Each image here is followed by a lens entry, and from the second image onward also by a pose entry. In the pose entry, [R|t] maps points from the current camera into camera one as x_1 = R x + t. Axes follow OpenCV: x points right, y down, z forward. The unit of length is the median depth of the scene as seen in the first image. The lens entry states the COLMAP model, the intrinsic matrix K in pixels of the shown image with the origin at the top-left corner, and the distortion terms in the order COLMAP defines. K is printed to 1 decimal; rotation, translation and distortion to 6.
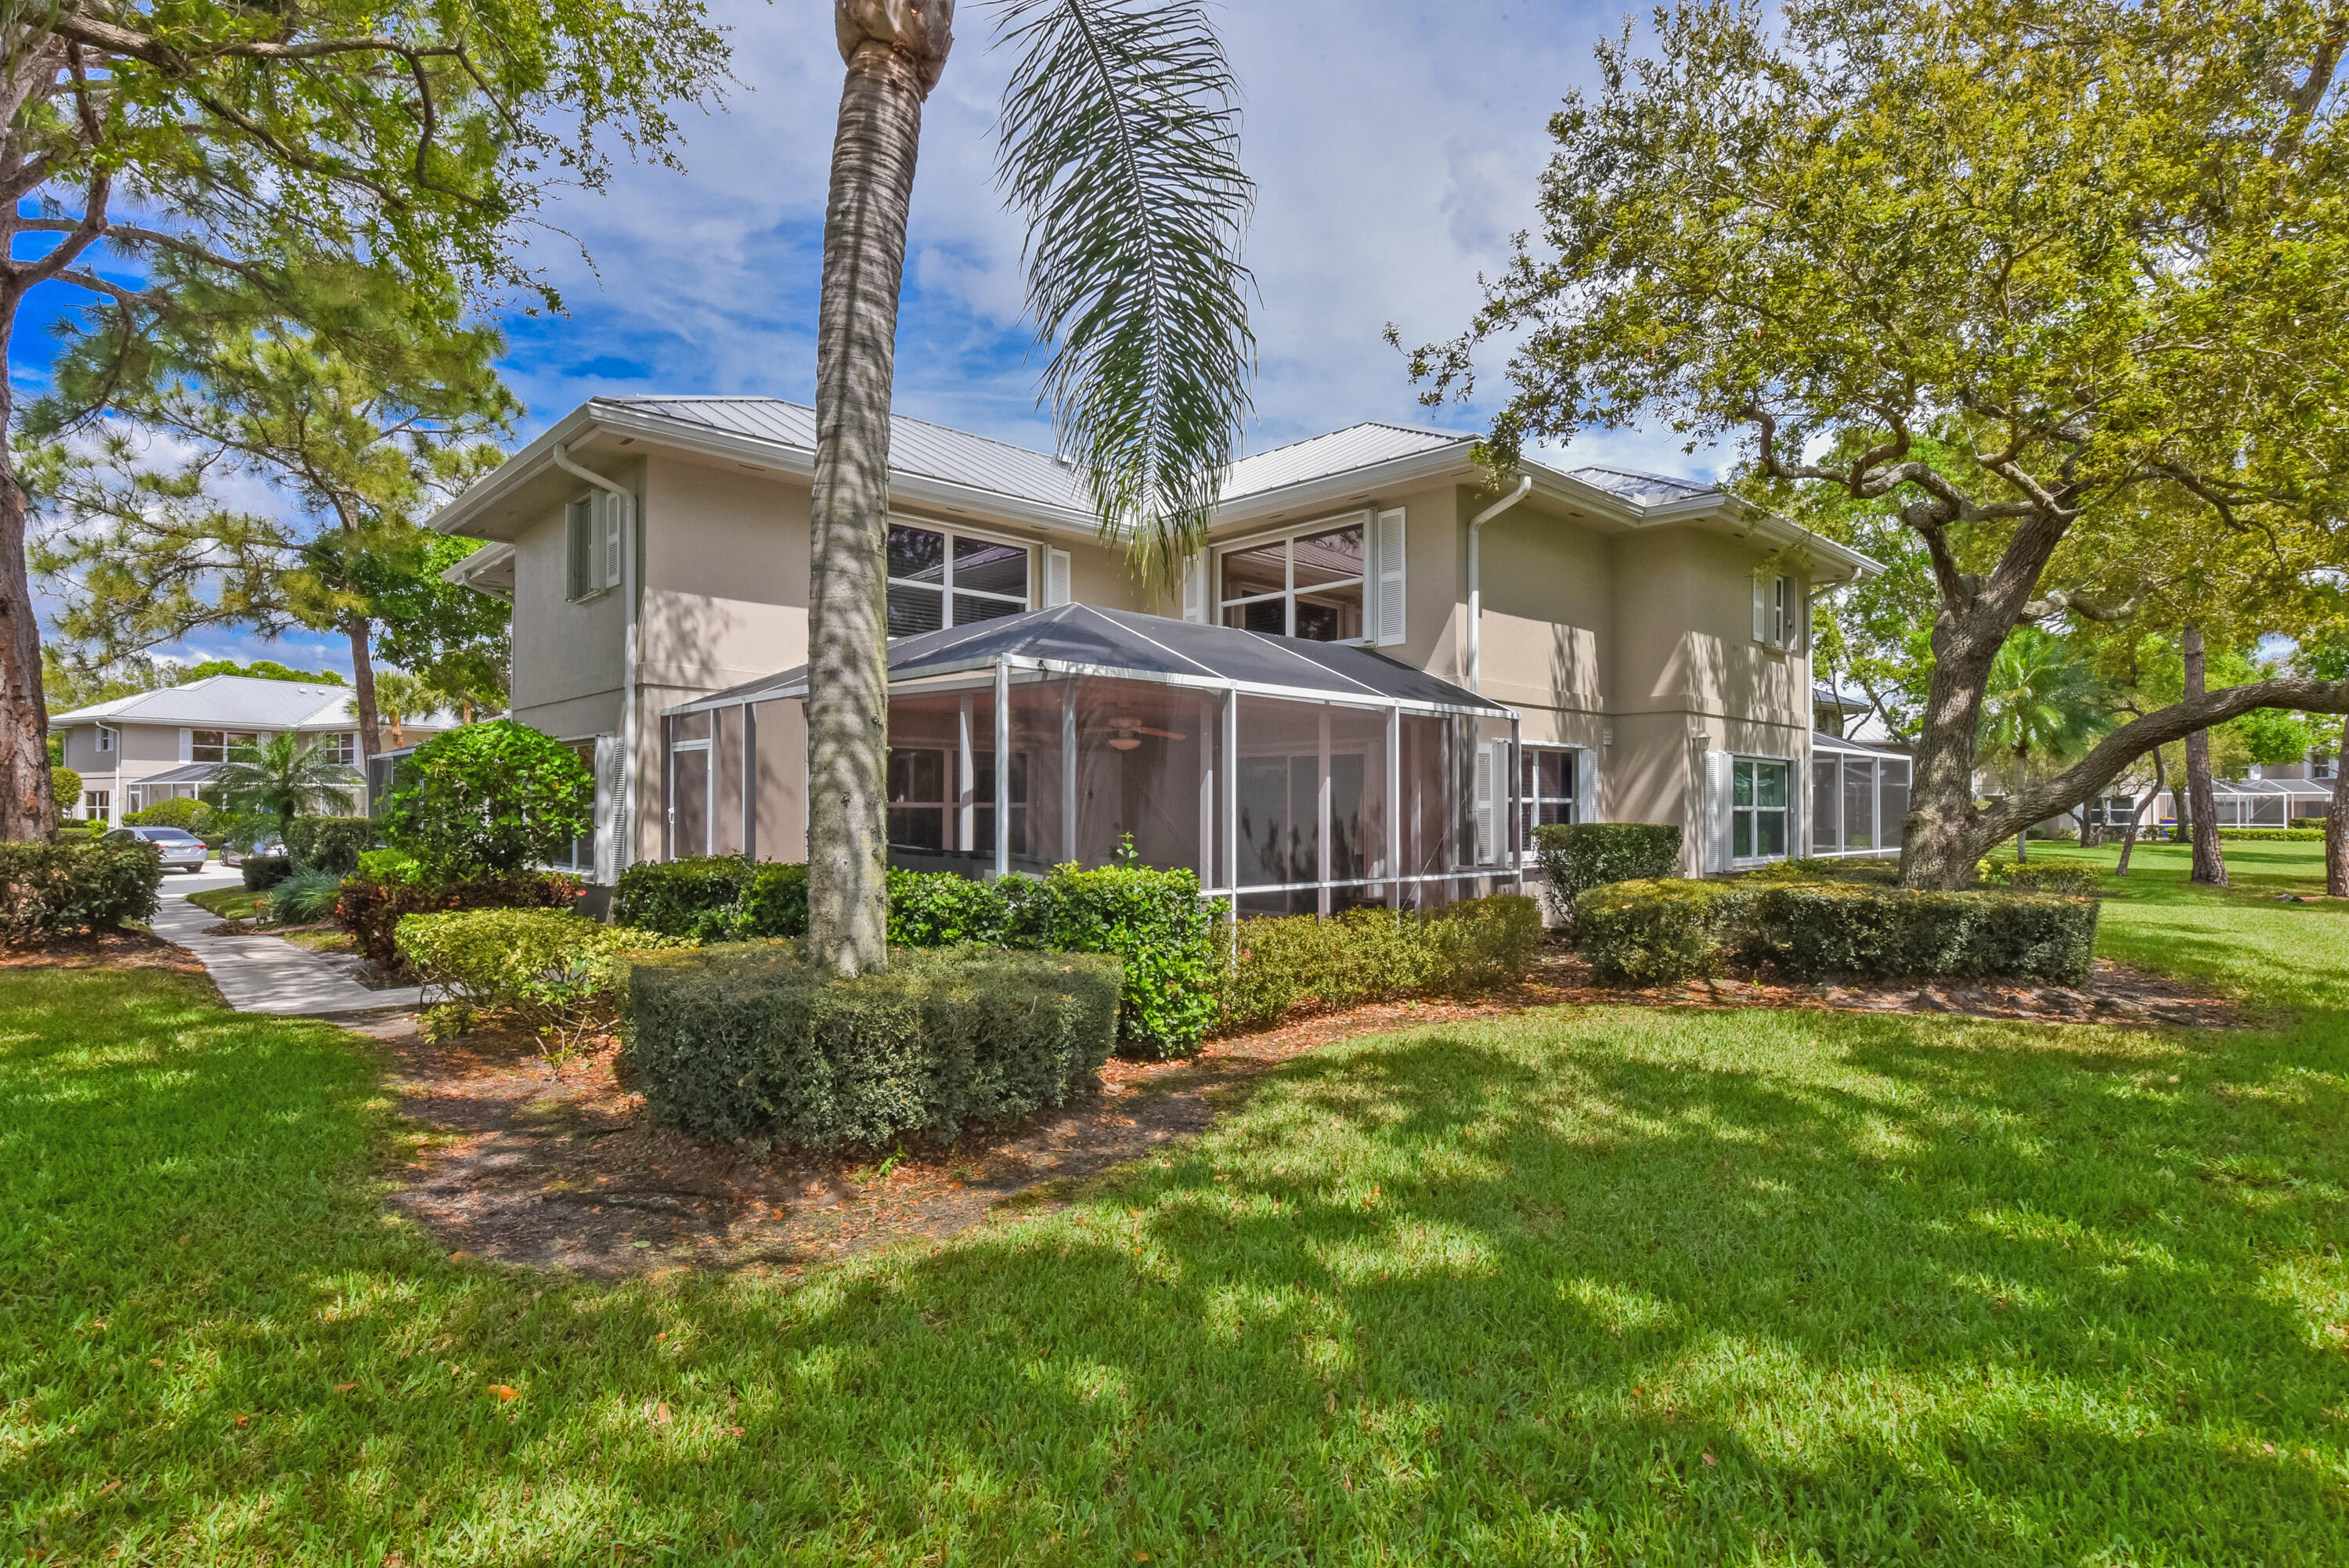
lens RADIAL K [[1185.3, 0, 1187.1], [0, 1185.3, 782.7], [0, 0, 1]] dist [-0.004186, -0.003154]
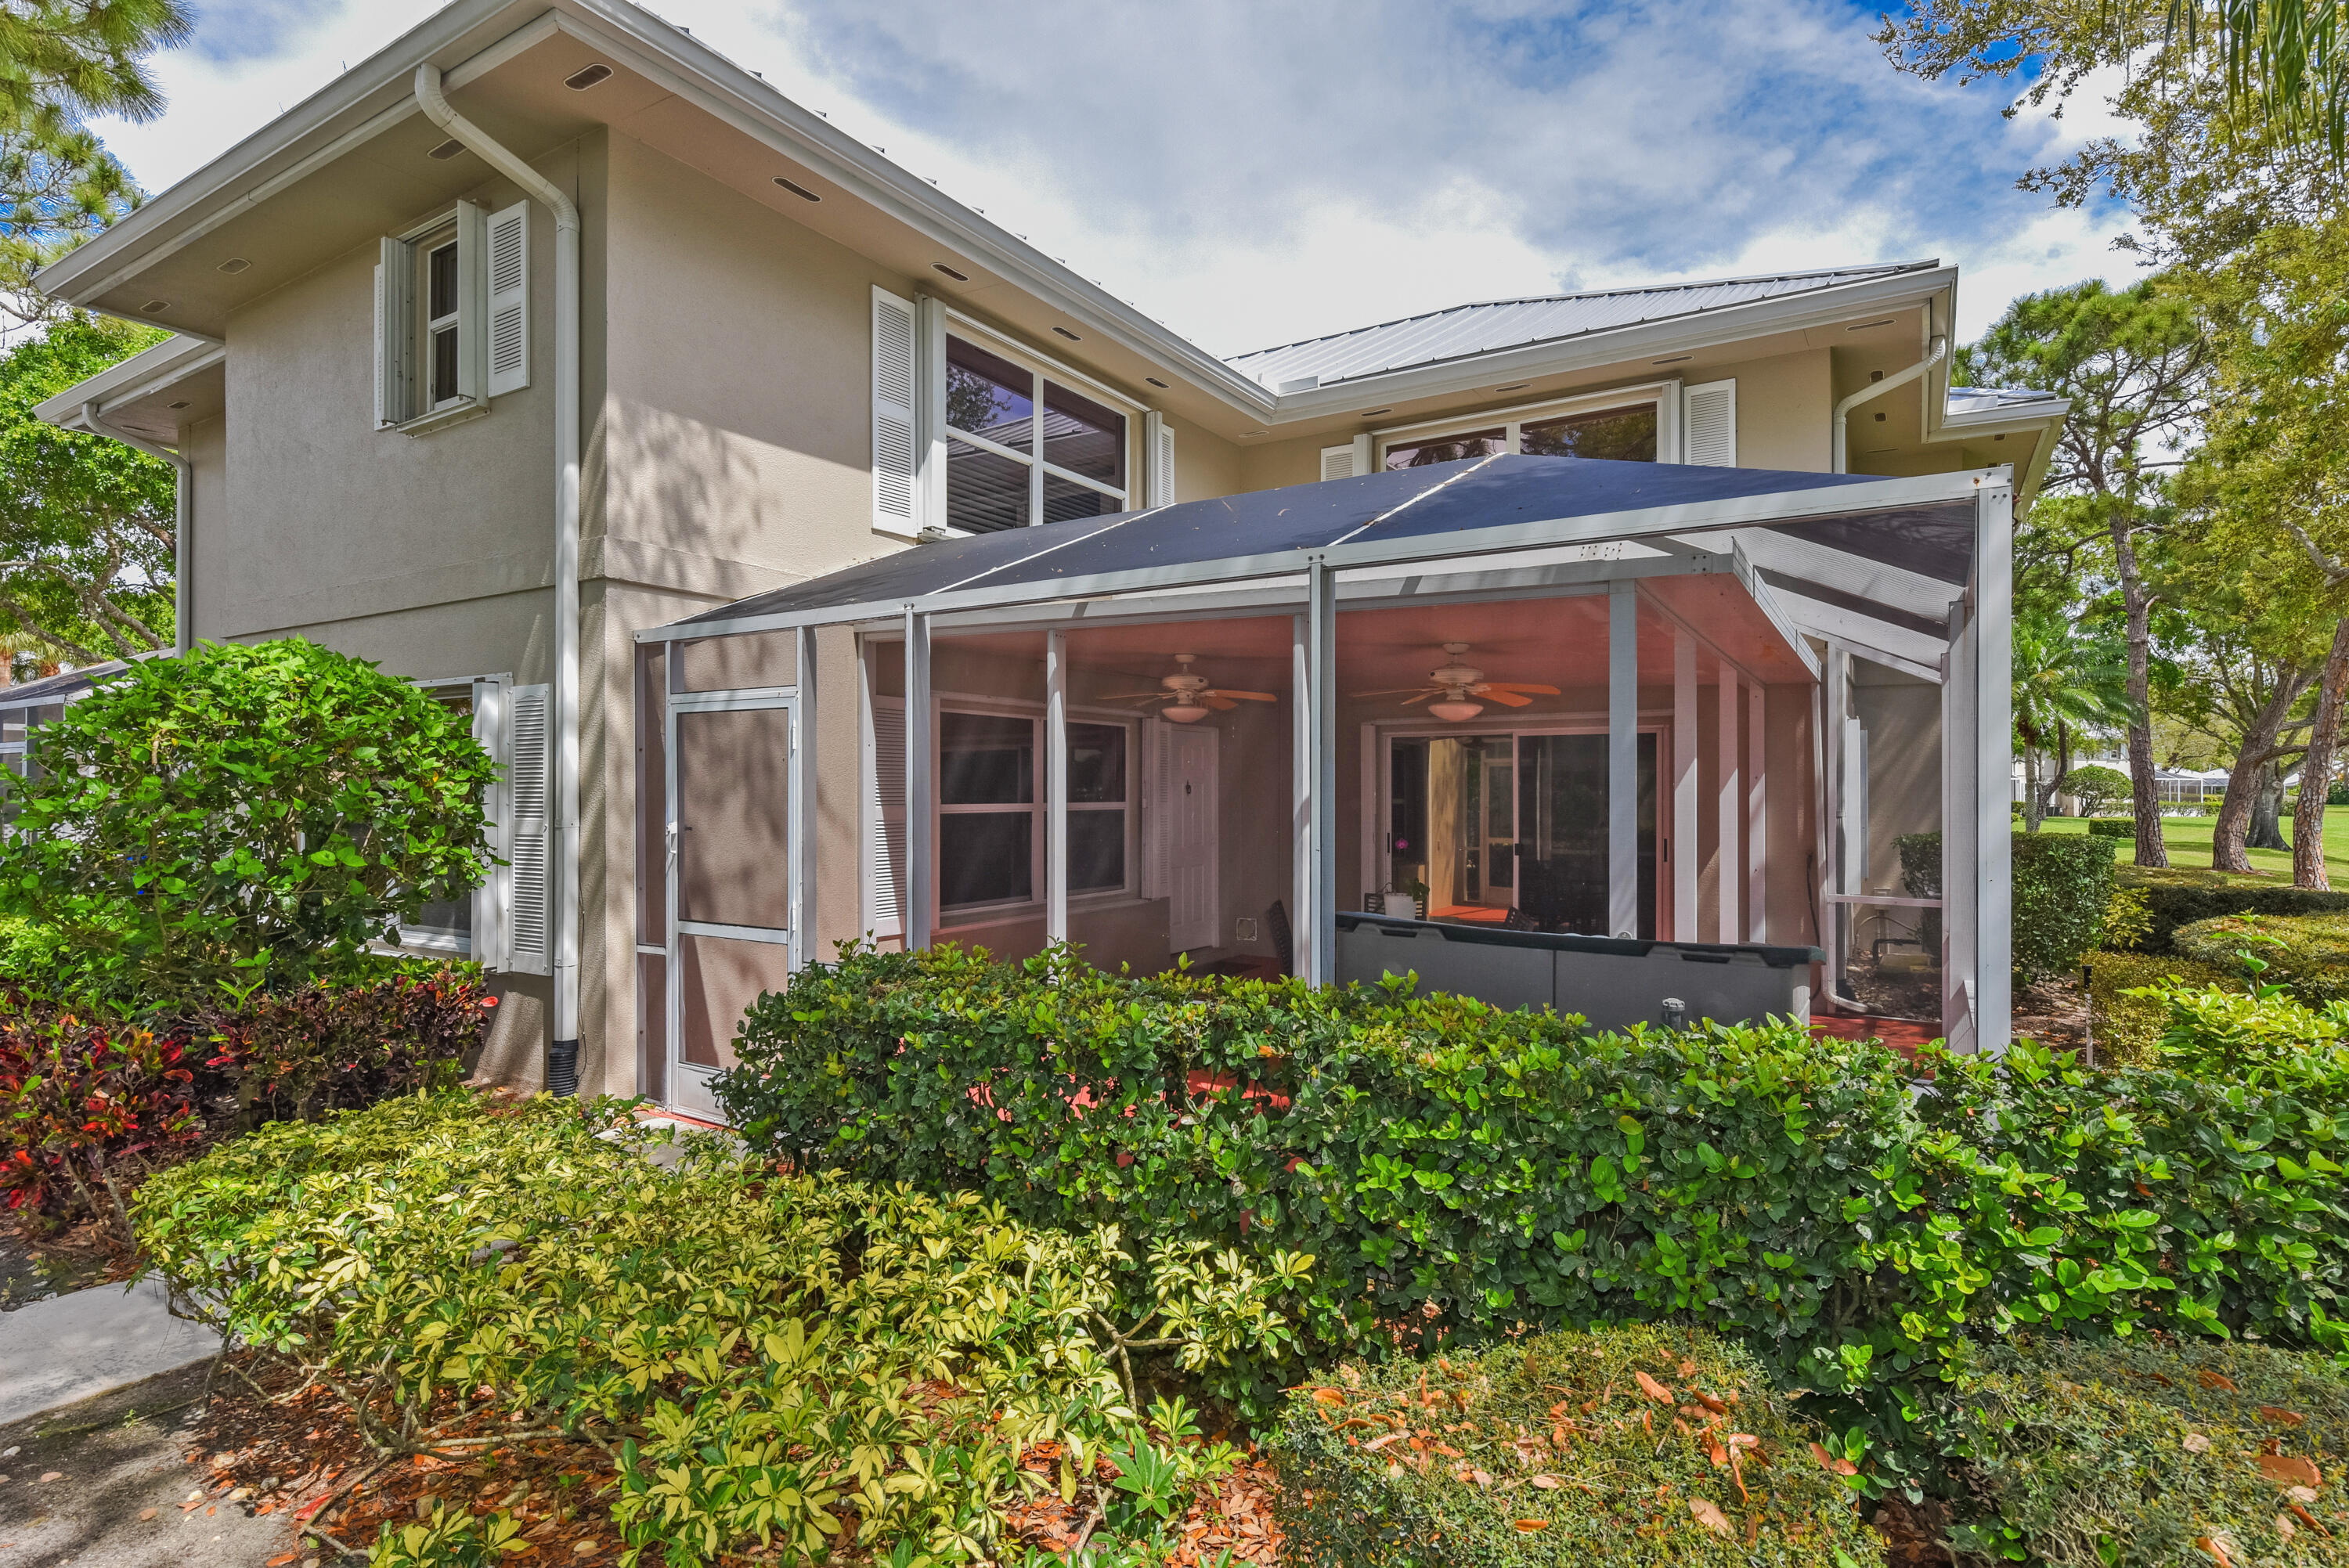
lens RADIAL K [[1185.3, 0, 1166.4], [0, 1185.3, 790.6], [0, 0, 1]] dist [-0.004186, -0.003154]
pose [[0.968775, -0.002636, 0.247929, -0.293142], [-0.003275, 0.999720, 0.023426, -0.004729], [-0.247922, -0.023506, 0.968495, 0.371248]]
